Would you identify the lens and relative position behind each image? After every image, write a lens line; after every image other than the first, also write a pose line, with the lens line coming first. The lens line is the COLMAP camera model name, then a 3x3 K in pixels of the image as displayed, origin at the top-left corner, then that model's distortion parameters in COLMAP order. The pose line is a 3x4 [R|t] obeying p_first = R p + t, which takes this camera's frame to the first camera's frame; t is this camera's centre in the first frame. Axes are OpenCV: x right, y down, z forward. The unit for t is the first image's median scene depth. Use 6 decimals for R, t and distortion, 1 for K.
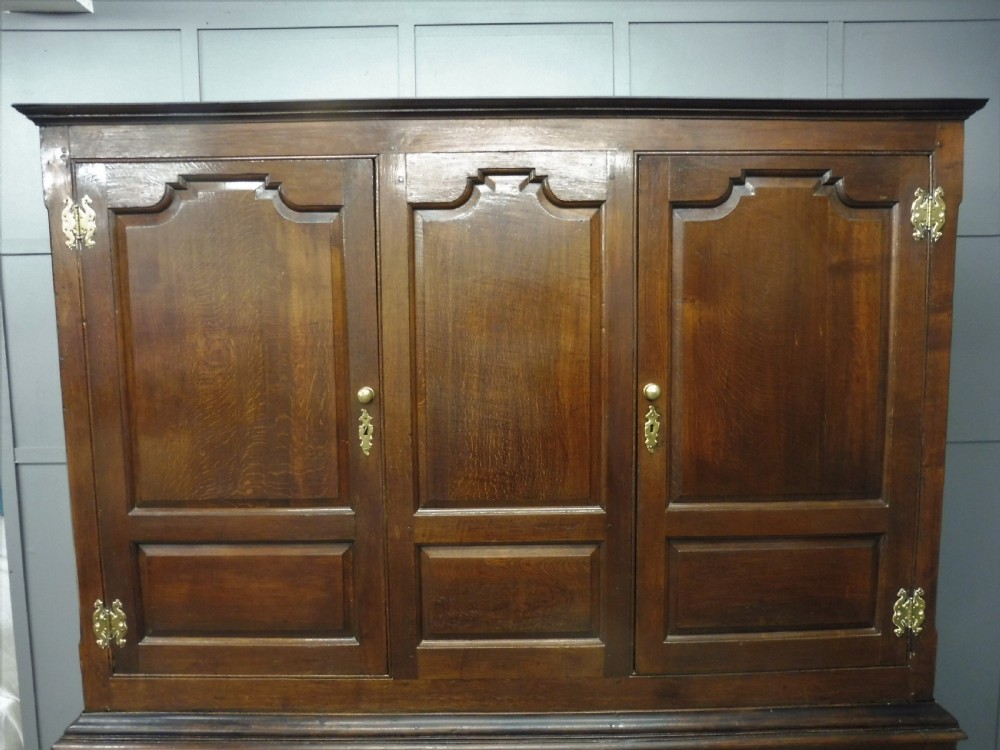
lens RADIAL K [[723.8, 0, 503.3], [0, 723.8, 386.3], [0, 0, 1]] dist [-0.057085, 0.024922]
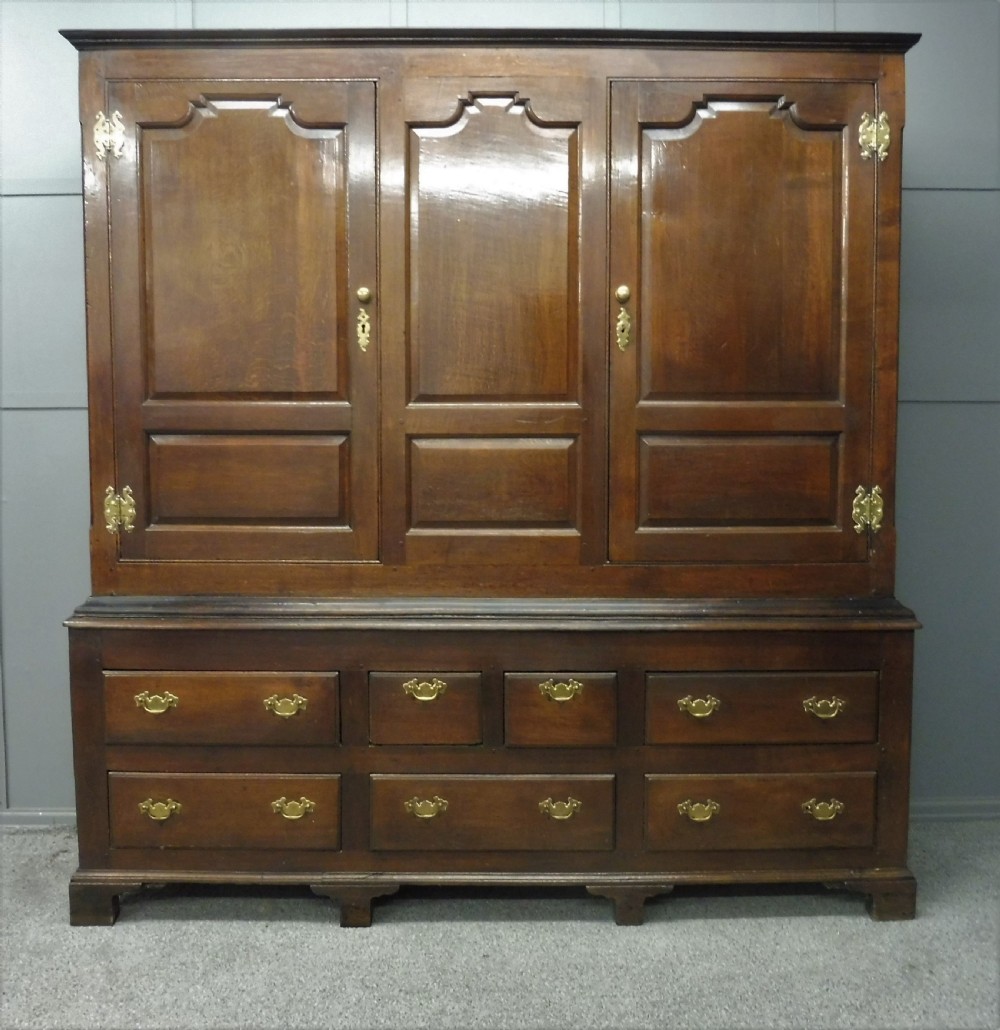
lens RADIAL K [[1038.8, 0, 501.4], [0, 1038.8, 497.6], [0, 0, 1]] dist [-0.041854, 0.000000]
pose [[0.999934, 0.010894, -0.003608, 0.027860], [-0.010984, 0.999603, -0.025959, 0.351477], [0.003323, 0.025997, 0.999656, -0.561316]]
